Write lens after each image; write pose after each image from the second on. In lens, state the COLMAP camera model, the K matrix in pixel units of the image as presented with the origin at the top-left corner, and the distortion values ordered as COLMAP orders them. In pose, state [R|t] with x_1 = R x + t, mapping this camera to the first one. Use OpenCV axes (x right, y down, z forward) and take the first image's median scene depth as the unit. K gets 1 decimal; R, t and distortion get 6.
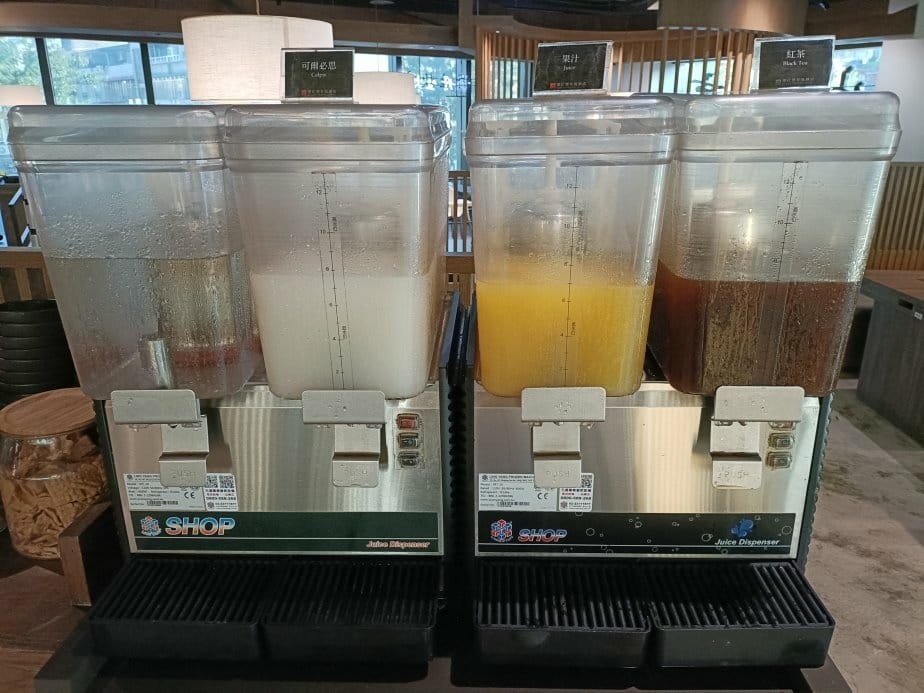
lens RADIAL K [[697.4, 0, 462.0], [0, 697.4, 346.5], [0, 0, 1]] dist [0.100102, -0.119342]
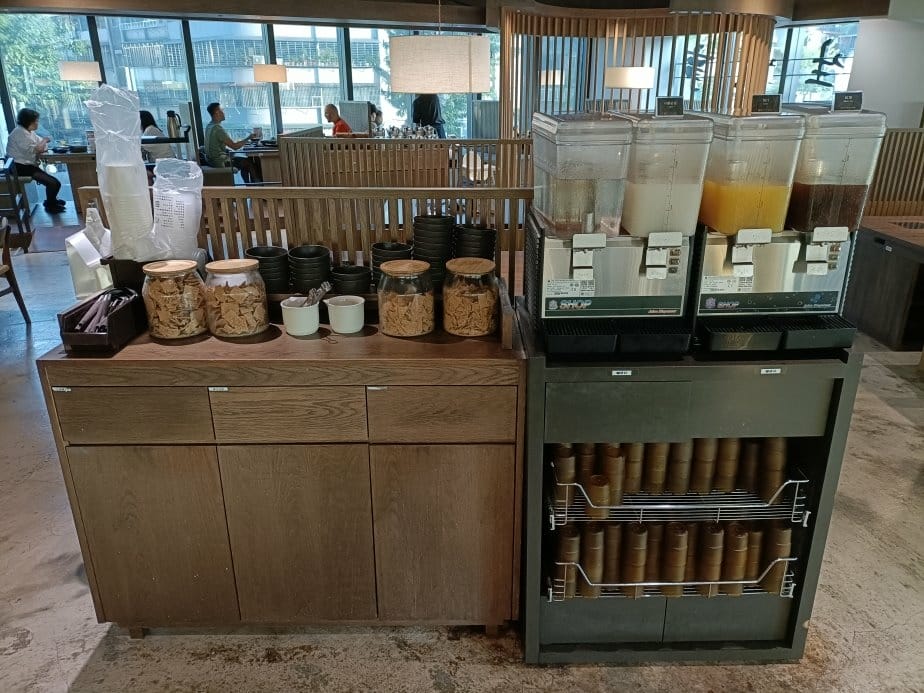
lens RADIAL K [[697.4, 0, 462.0], [0, 697.4, 346.5], [0, 0, 1]] dist [0.100102, -0.119342]
pose [[0.999333, -0.016858, 0.032380, -0.808457], [0.015404, 0.998884, 0.044641, 0.282789], [-0.033096, -0.044112, 0.998478, -1.238638]]
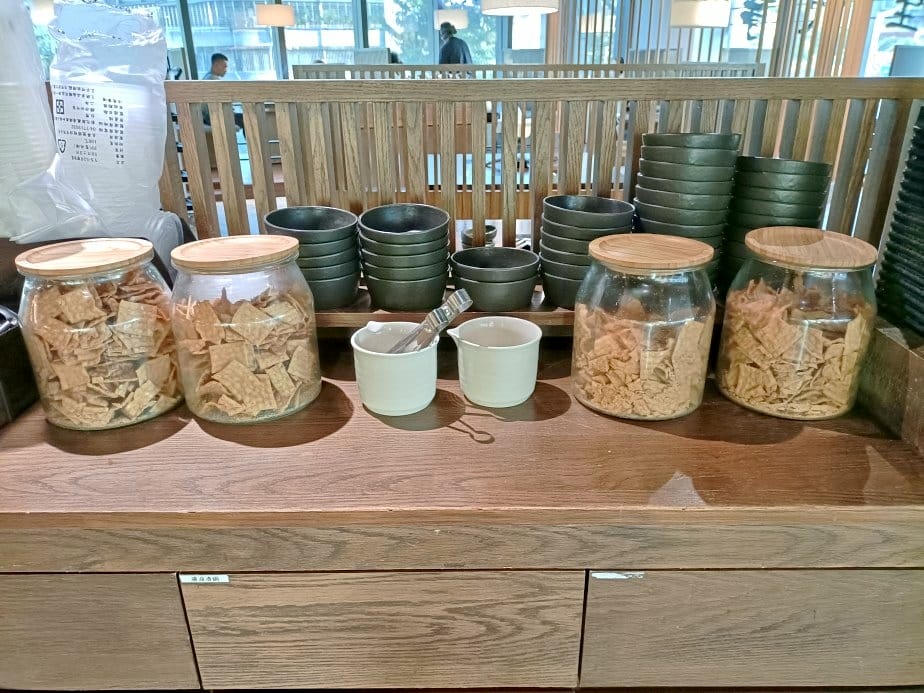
lens RADIAL K [[697.4, 0, 462.0], [0, 697.4, 346.5], [0, 0, 1]] dist [0.100102, -0.119342]
pose [[0.999439, -0.021574, 0.025635, -1.220008], [0.019343, 0.996254, 0.084285, 0.157195], [-0.027358, -0.083742, 0.996112, 0.191374]]
